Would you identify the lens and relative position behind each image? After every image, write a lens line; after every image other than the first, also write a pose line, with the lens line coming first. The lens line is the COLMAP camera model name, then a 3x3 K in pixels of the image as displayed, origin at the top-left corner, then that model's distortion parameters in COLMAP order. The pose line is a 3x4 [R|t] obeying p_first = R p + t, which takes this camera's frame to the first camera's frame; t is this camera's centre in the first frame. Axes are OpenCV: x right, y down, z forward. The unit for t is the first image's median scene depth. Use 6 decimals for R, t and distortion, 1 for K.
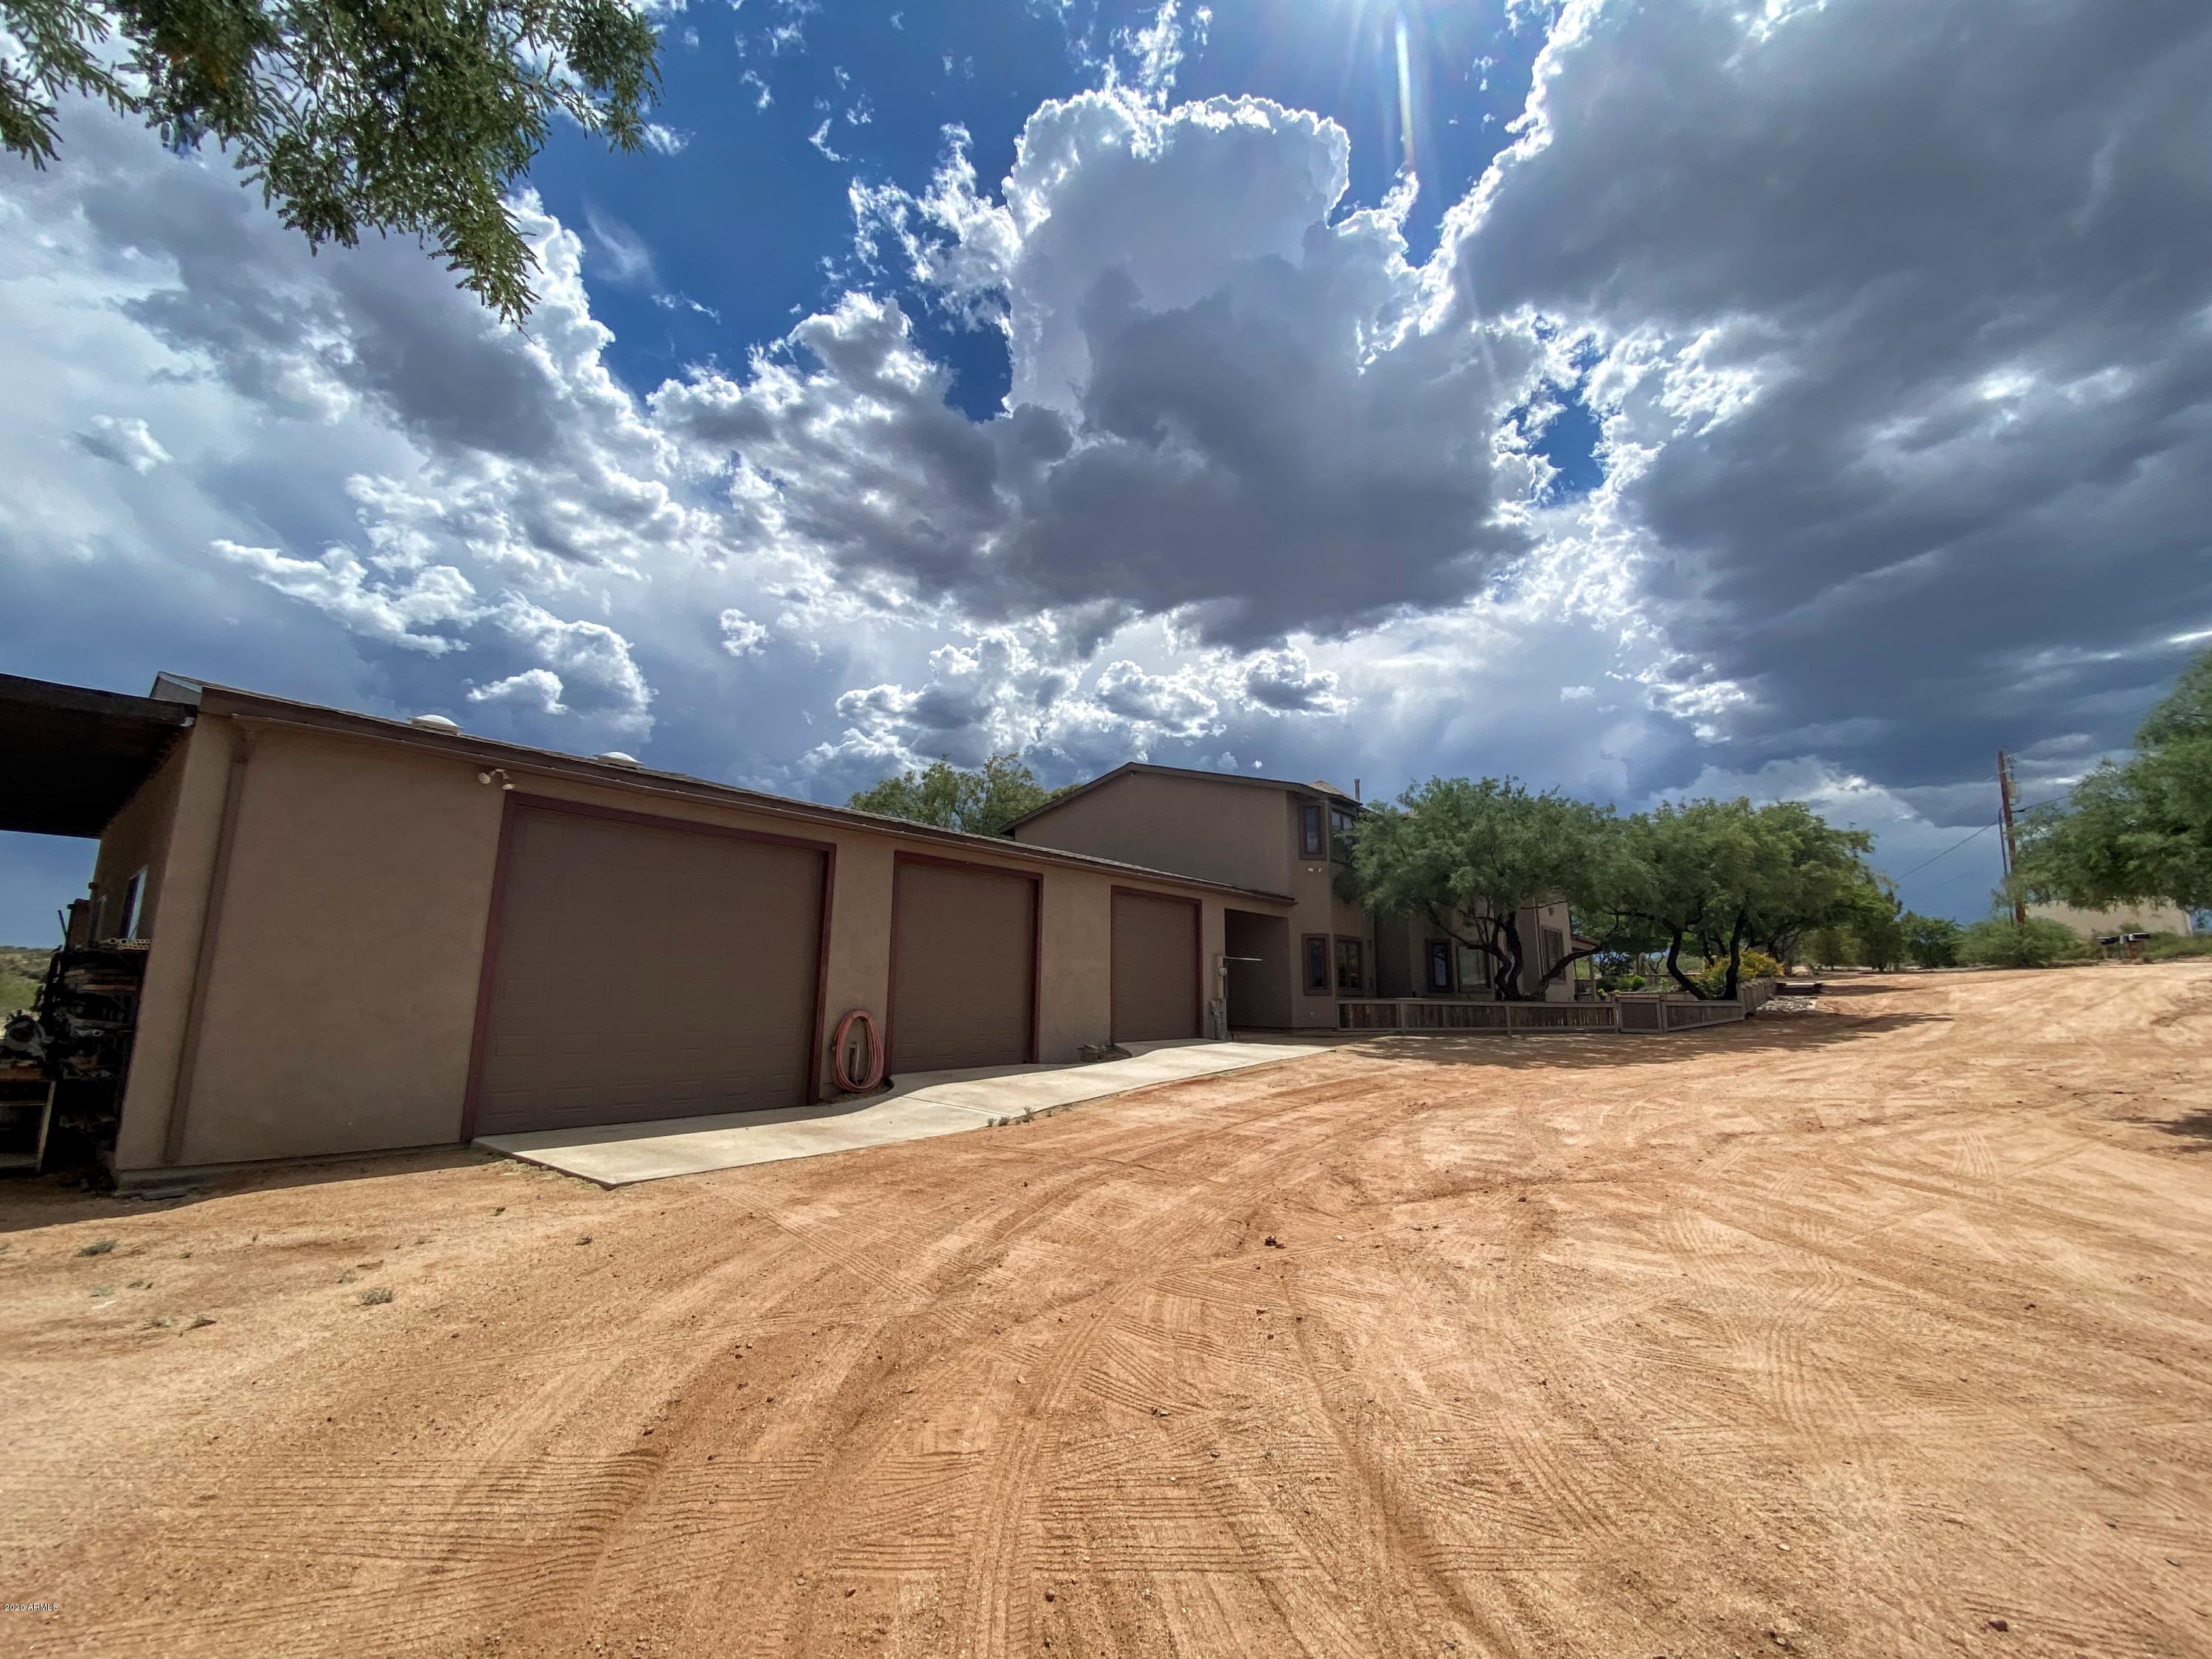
lens RADIAL K [[891.7, 0, 1106.0], [0, 891.7, 829.5], [0, 0, 1]] dist [0.002997, -0.000130]
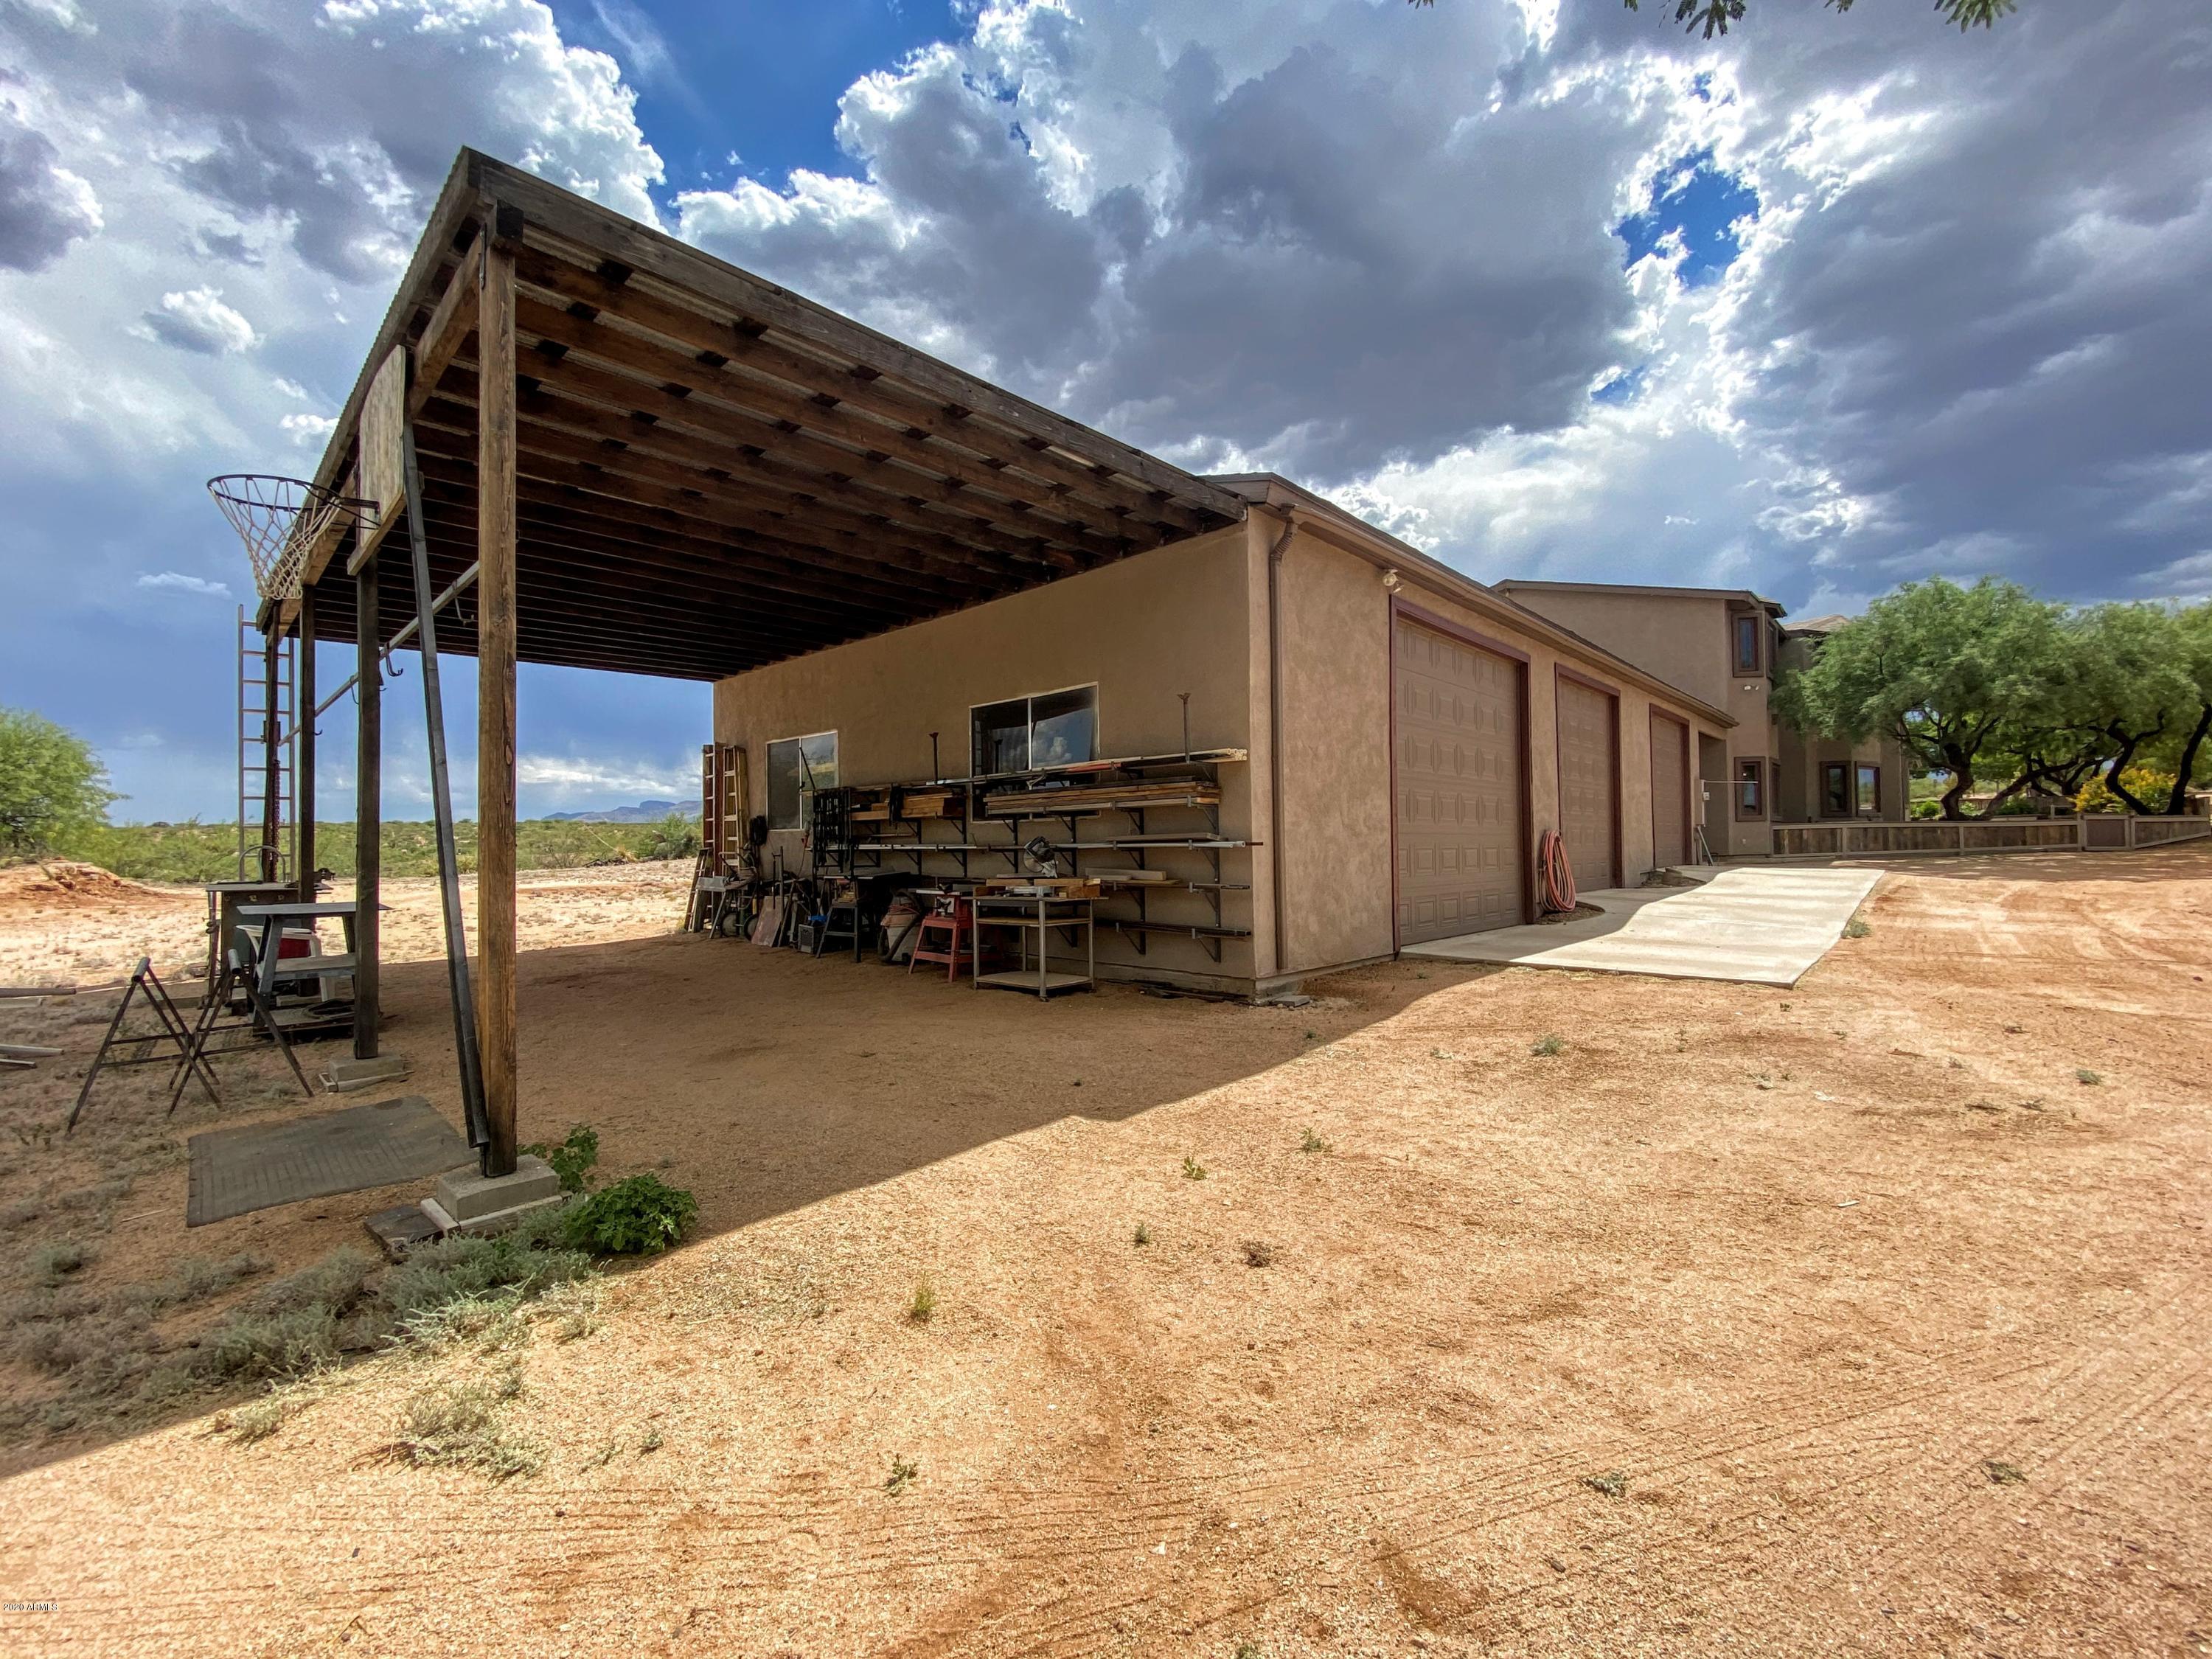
lens RADIAL K [[891.7, 0, 1106.0], [0, 891.7, 829.5], [0, 0, 1]] dist [0.002997, -0.000130]
pose [[0.997064, -0.026994, -0.071656, -0.330731], [0.038018, 0.986828, 0.157244, 0.014730], [0.066468, -0.159507, 0.984957, 0.004605]]
